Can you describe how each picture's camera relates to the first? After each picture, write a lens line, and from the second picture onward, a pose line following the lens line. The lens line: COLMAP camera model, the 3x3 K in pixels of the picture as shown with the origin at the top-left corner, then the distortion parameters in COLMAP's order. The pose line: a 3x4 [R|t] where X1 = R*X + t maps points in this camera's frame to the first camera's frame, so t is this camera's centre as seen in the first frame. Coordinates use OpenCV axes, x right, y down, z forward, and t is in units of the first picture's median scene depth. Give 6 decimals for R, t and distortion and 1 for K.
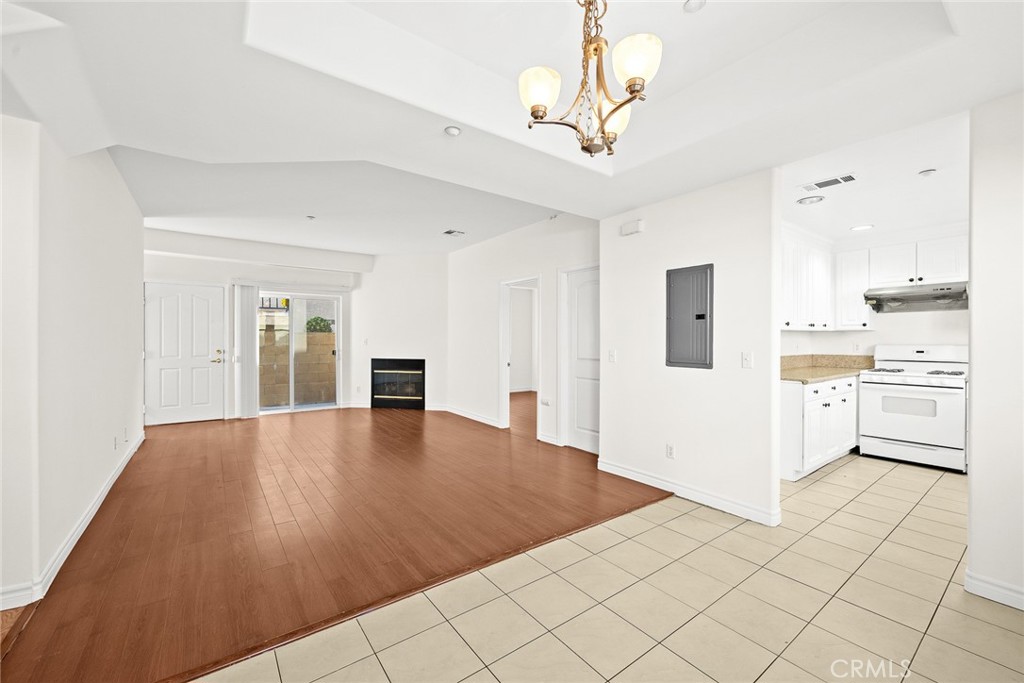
lens RADIAL K [[411.7, 0, 508.5], [0, 411.7, 341.2], [0, 0, 1]] dist [-0.000965, 0.000063]
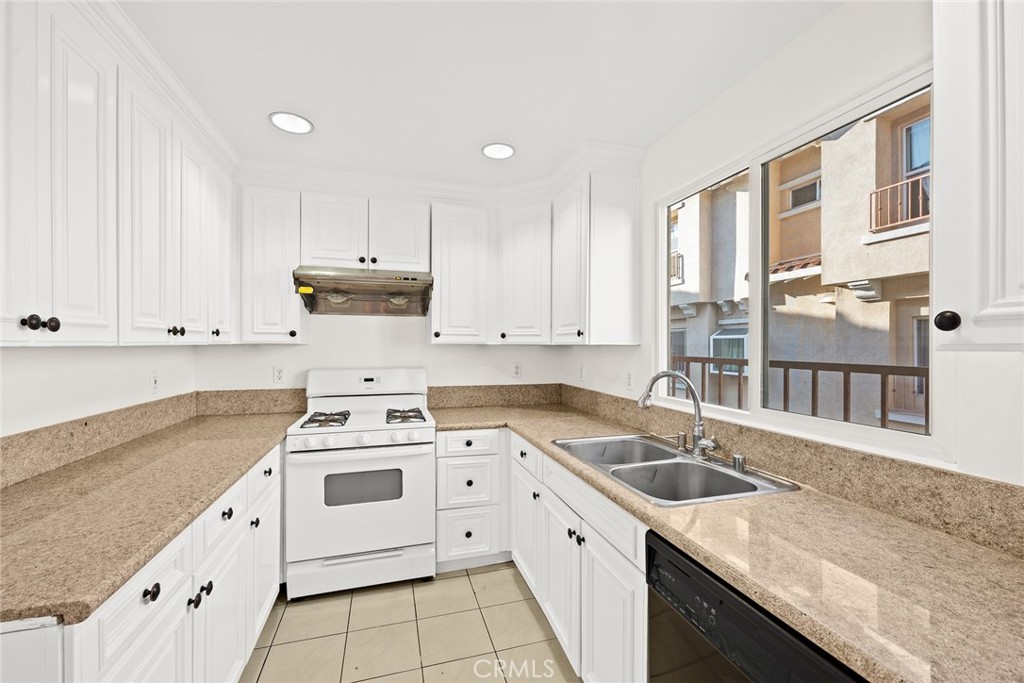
lens RADIAL K [[411.7, 0, 512.1], [0, 411.7, 347.3], [0, 0, 1]] dist [-0.000965, 0.000063]
pose [[0.332502, -0.003497, 0.943096, 0.406286], [-0.000356, 0.999993, 0.003833, -0.021555], [-0.943103, -0.001610, 0.332498, 0.492207]]
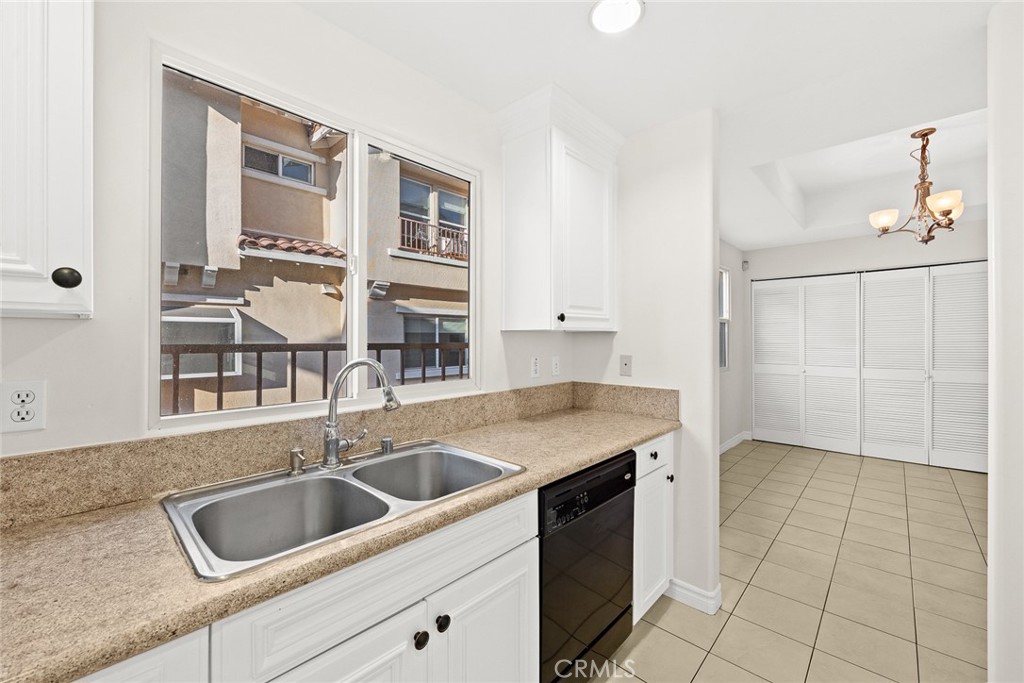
lens RADIAL K [[411.7, 0, 513.9], [0, 411.7, 335.7], [0, 0, 1]] dist [-0.000965, 0.000063]
pose [[-0.983551, 0.001265, -0.180627, 0.695136], [0.001253, 0.999999, 0.000181, -0.015092], [0.180627, -0.000048, -0.983552, 0.732054]]
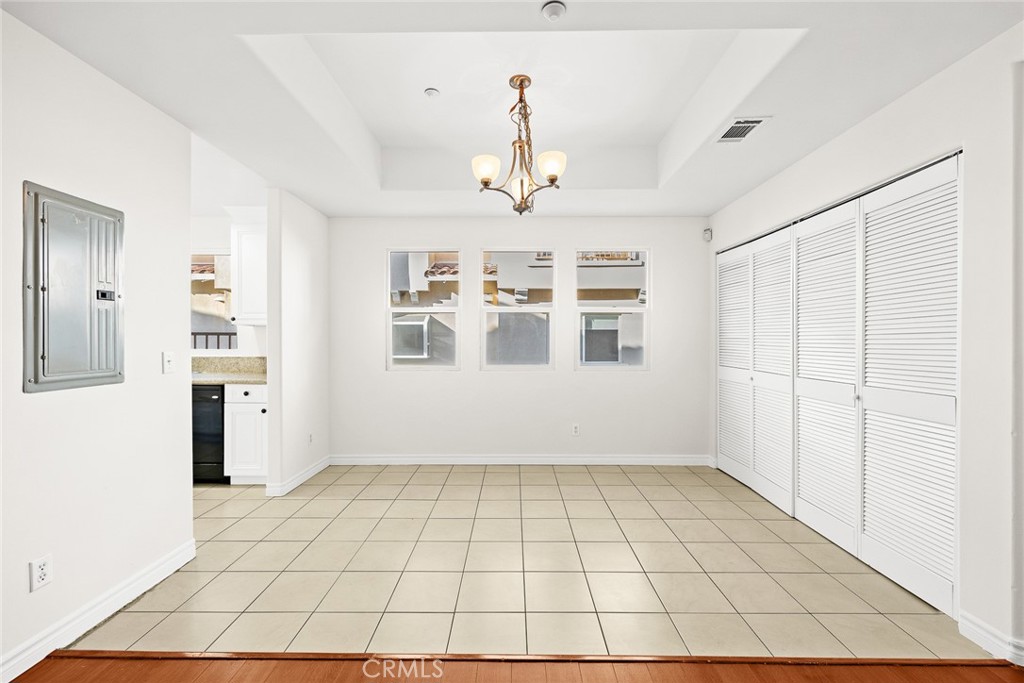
lens RADIAL K [[411.7, 0, 510.0], [0, 411.7, 338.1], [0, 0, 1]] dist [-0.000965, 0.000063]
pose [[-0.795896, -0.002223, 0.605430, -0.200313], [0.001333, 0.999984, 0.005425, -0.000974], [-0.605432, 0.005125, -0.795880, 0.666002]]
